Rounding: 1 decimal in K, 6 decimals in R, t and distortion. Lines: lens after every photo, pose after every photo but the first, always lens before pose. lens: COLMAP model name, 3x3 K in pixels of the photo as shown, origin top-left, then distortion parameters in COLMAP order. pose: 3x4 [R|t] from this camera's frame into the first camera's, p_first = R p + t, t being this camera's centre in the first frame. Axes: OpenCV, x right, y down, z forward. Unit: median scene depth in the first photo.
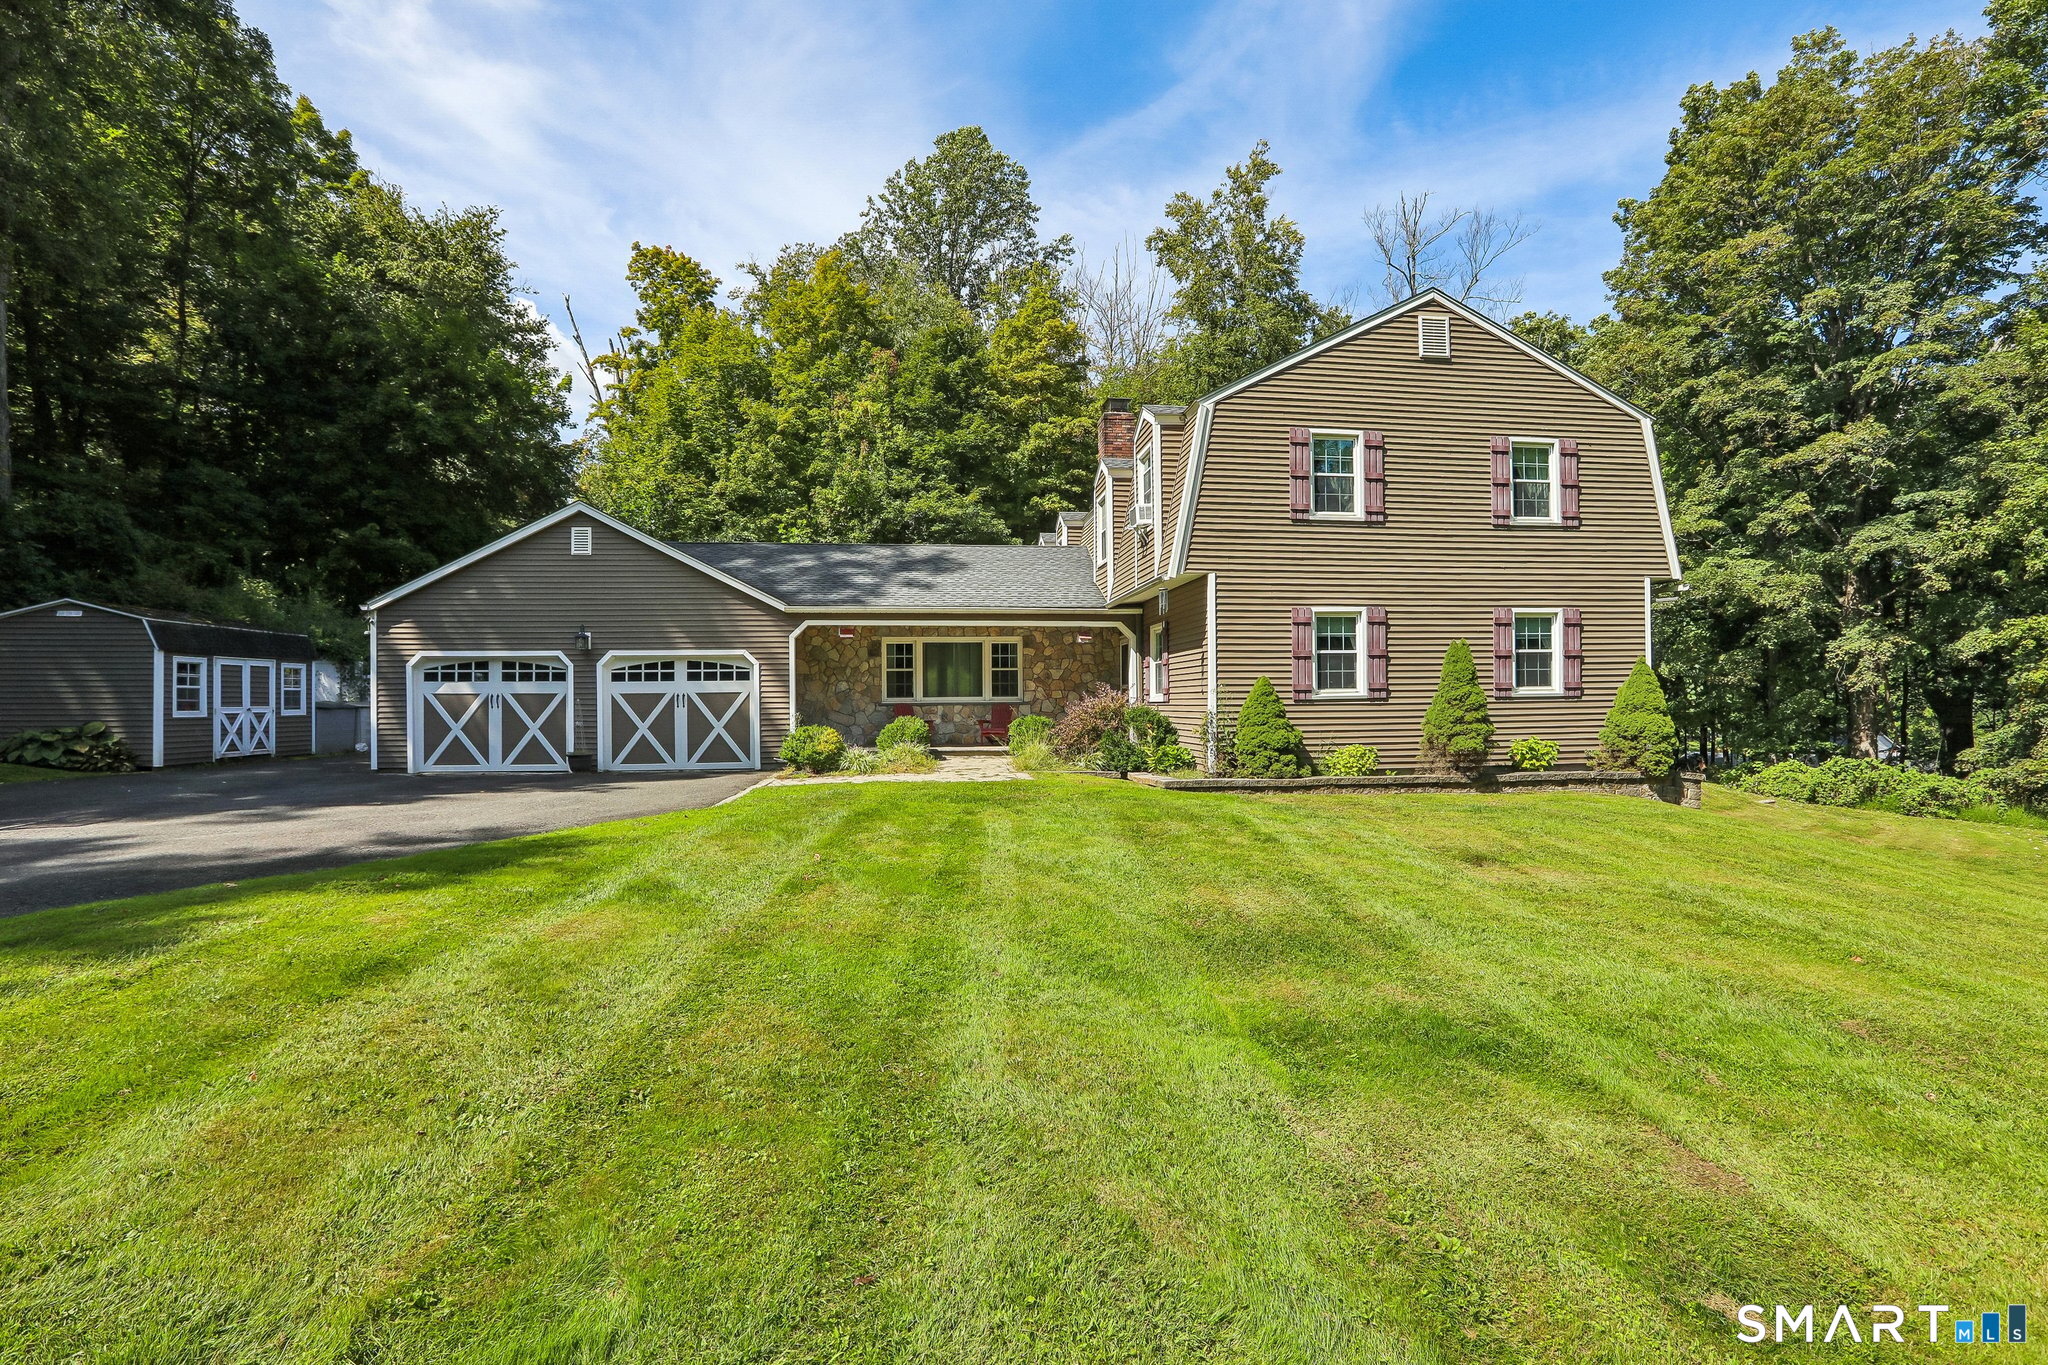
lens RADIAL K [[993.2, 0, 1027.3], [0, 993.2, 656.1], [0, 0, 1]] dist [-0.080697, 0.034826]
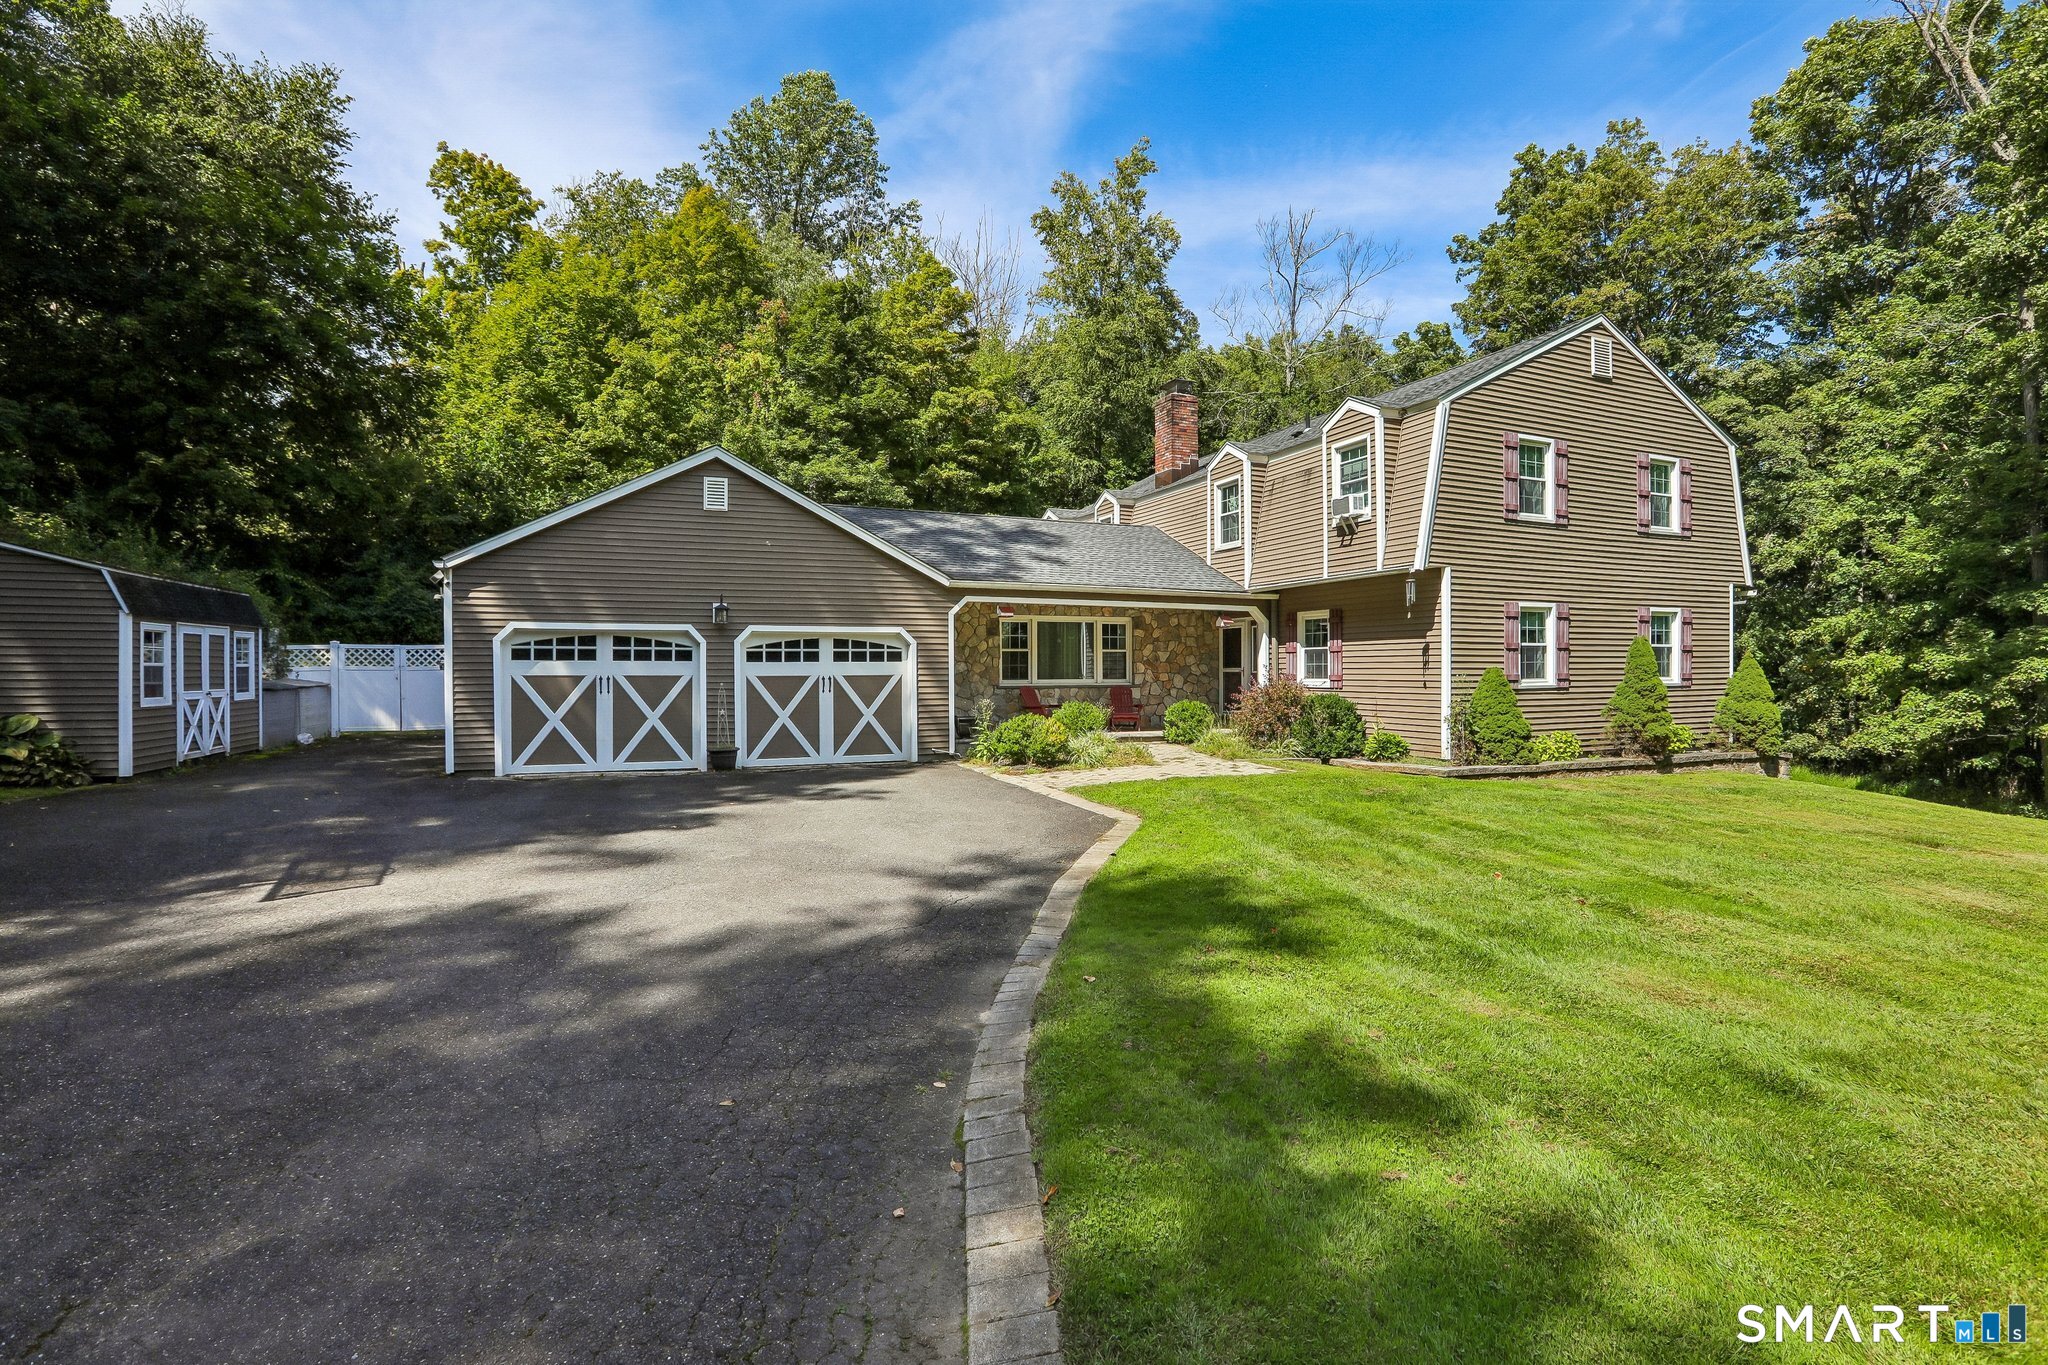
lens RADIAL K [[966.6, 0, 1028.2], [0, 966.6, 643.2], [0, 0, 1]] dist [-0.058716, 0.019441]
pose [[0.960590, 0.015927, 0.277511, -0.375744], [-0.021051, 0.999658, 0.015495, -0.007374], [-0.277170, -0.020726, 0.960597, 0.117014]]
